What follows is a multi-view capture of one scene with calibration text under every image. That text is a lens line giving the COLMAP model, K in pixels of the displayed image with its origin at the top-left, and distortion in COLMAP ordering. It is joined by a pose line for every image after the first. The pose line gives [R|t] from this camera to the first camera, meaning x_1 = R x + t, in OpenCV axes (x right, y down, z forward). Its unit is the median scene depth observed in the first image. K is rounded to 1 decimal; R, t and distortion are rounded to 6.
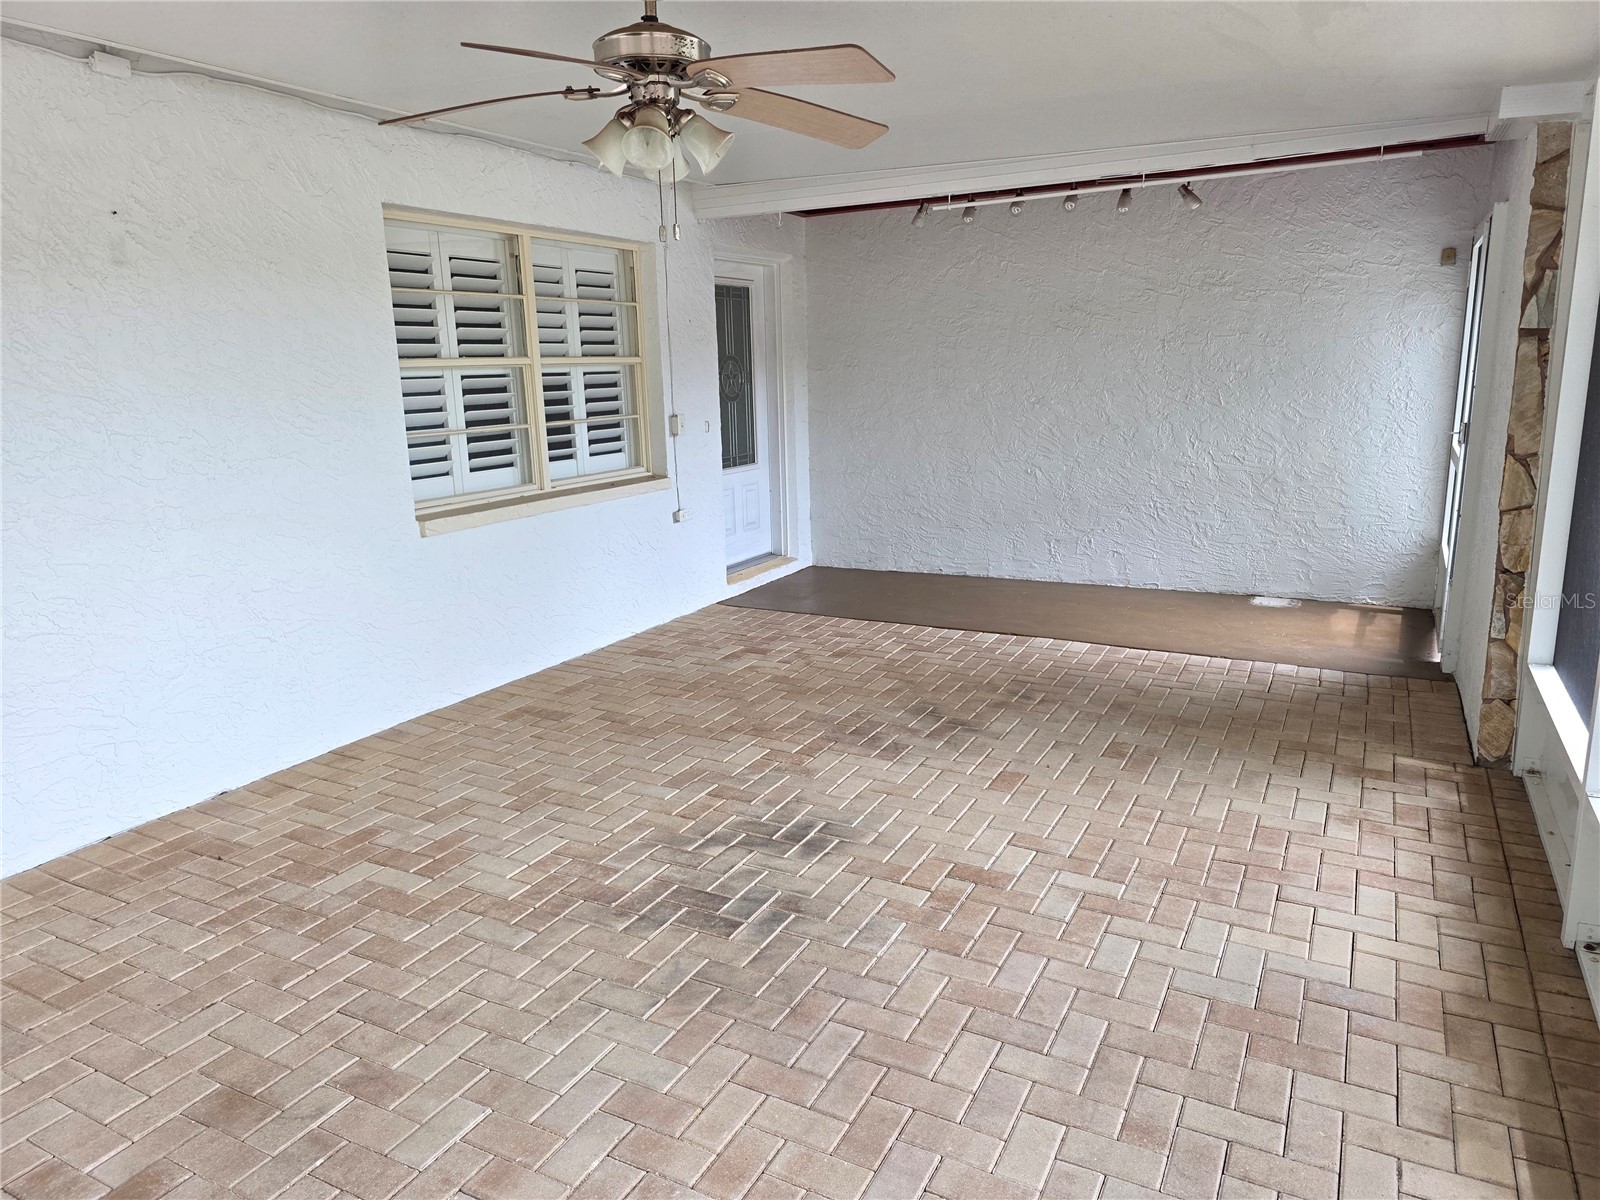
lens RADIAL K [[1070.0, 0, 796.6], [0, 1070.0, 602.3], [0, 0, 1]] dist [0.060959, -0.049902]
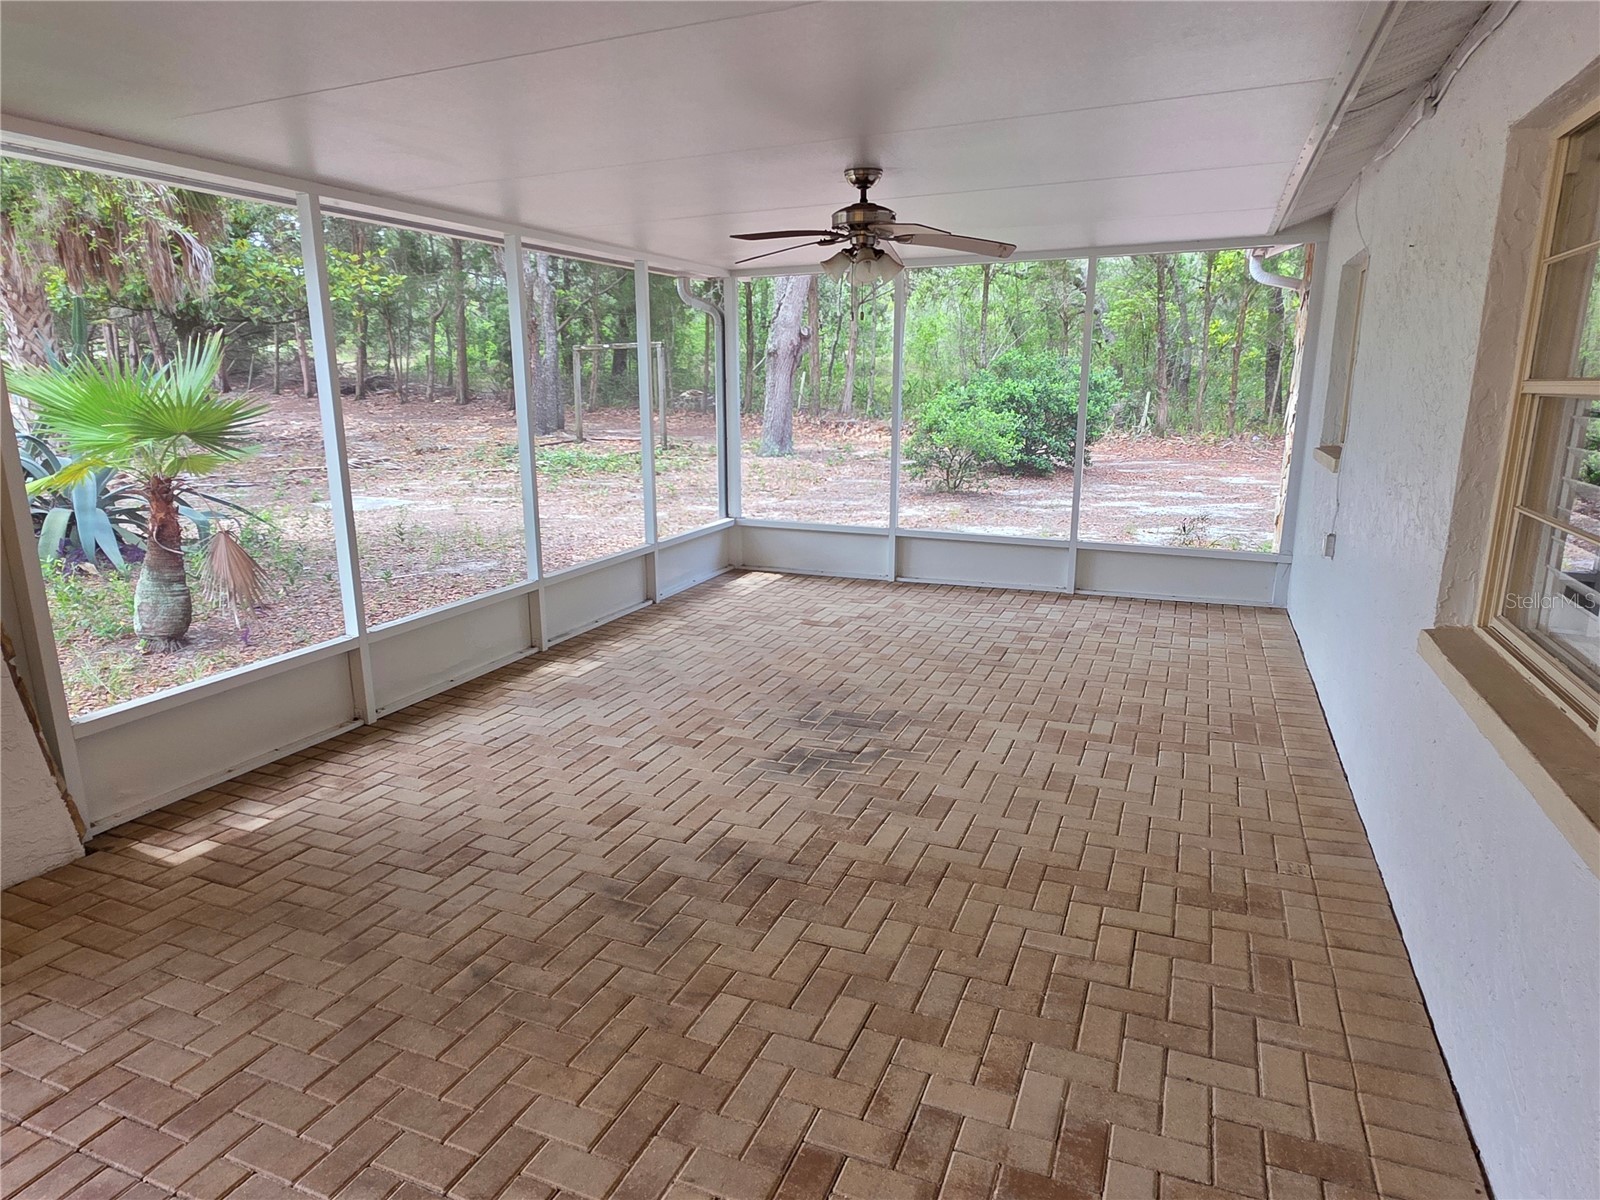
lens RADIAL K [[954.7, 0, 802.5], [0, 954.7, 596.2], [0, 0, 1]] dist [0.002545, 0.000950]
pose [[-0.994820, 0.046804, -0.090235, 0.090750], [0.002820, 0.900058, 0.435760, -0.395645], [0.101612, 0.433249, -0.895528, 1.683902]]
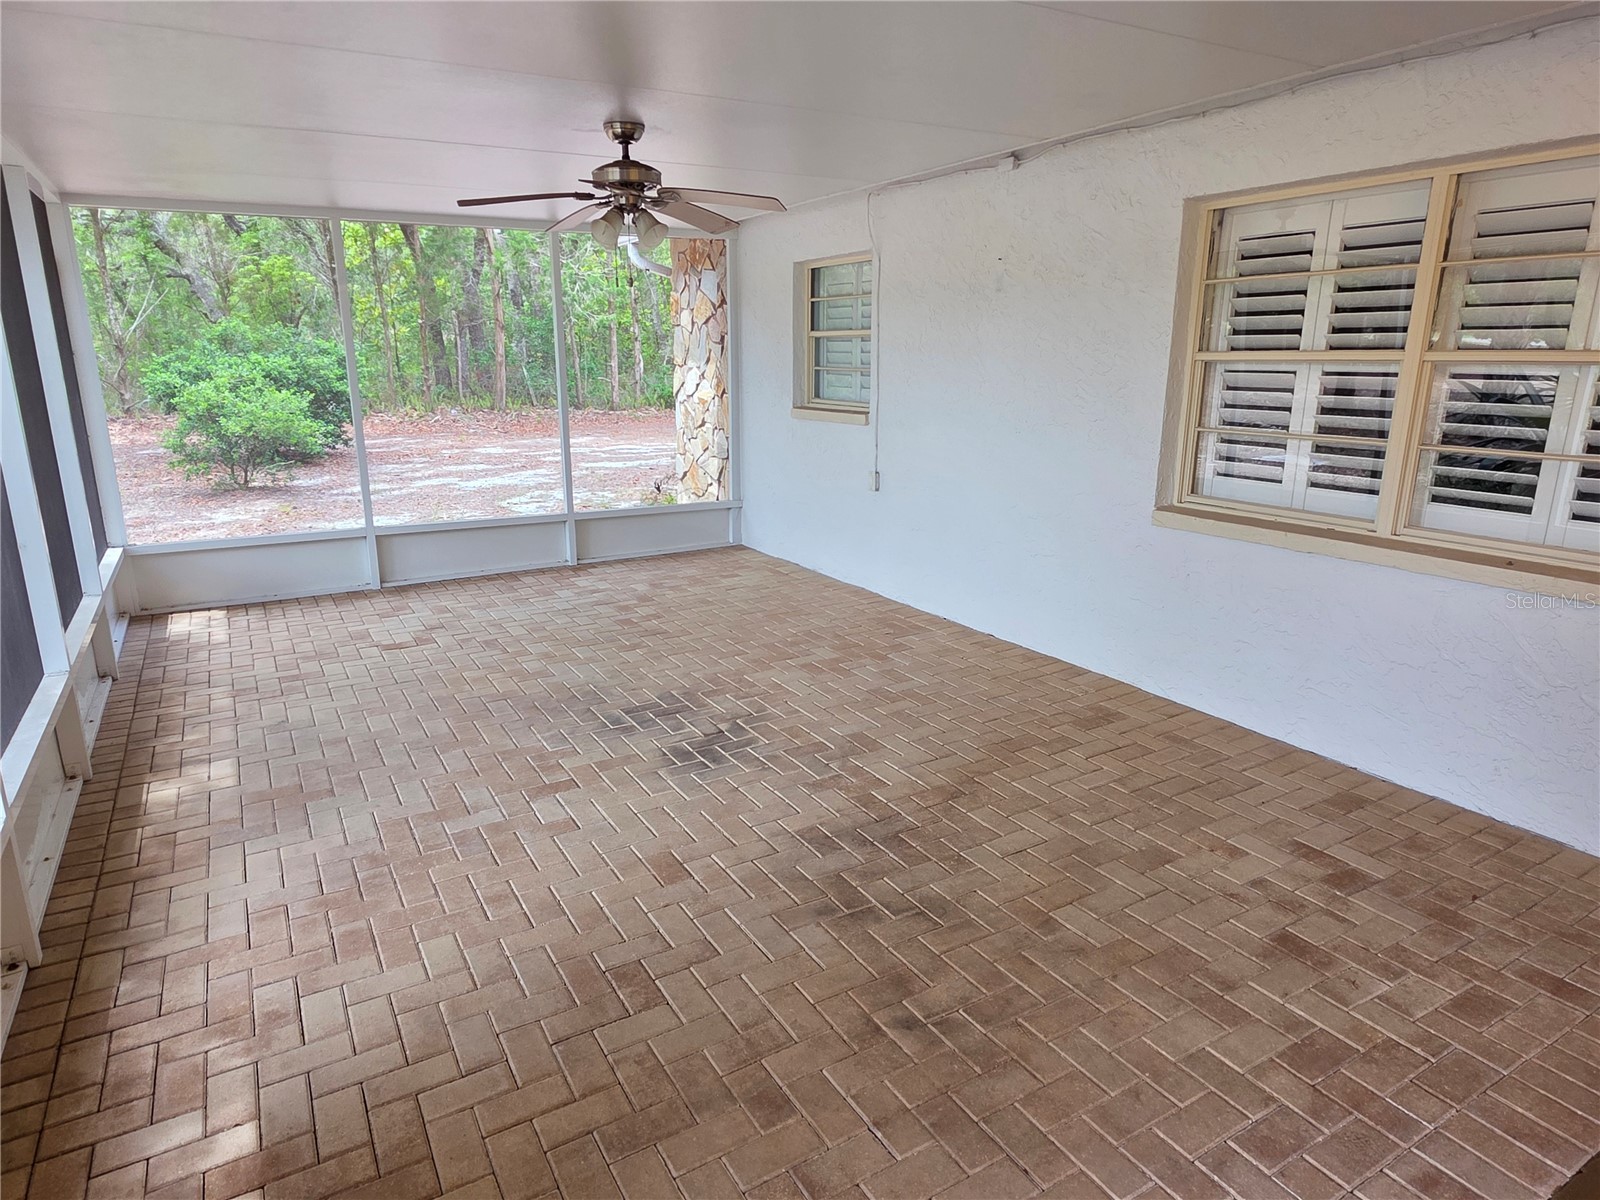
lens RADIAL K [[954.7, 0, 796.4], [0, 954.7, 598.5], [0, 0, 1]] dist [0.002545, 0.000950]
pose [[-0.522410, 0.234120, -0.819924, 0.693492], [-0.179268, 0.909923, 0.374037, -0.318955], [0.833637, 0.342387, -0.433382, 1.305095]]
